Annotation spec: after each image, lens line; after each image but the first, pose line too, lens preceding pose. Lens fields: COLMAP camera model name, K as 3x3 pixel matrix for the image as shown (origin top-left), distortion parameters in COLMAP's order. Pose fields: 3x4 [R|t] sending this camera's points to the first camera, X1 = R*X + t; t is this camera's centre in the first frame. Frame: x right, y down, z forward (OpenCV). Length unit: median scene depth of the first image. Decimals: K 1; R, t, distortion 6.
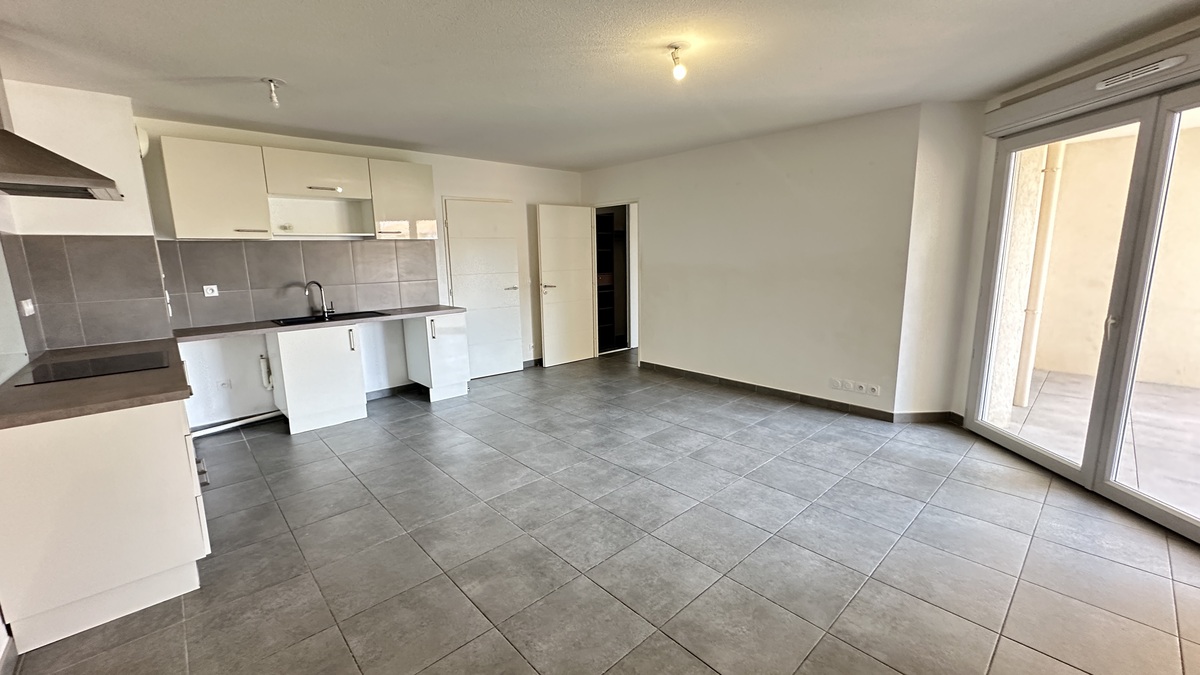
lens RADIAL K [[478.8, 0, 597.9], [0, 478.8, 338.7], [0, 0, 1]] dist [-0.001753, 0.000361]
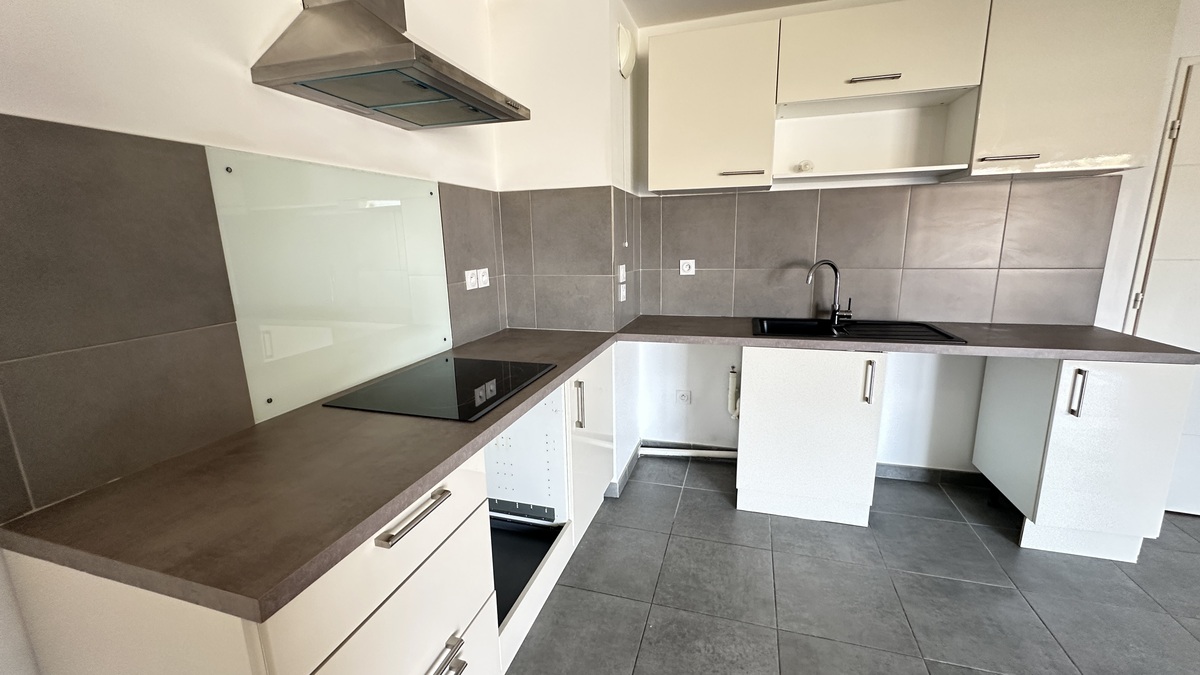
lens RADIAL K [[478.8, 0, 602.9], [0, 478.8, 338.3], [0, 0, 1]] dist [-0.001753, 0.000361]
pose [[0.512714, 0.186981, -0.837951, -0.248275], [-0.140617, 0.981106, 0.132885, -0.070493], [0.846966, 0.049698, 0.529320, 0.502586]]
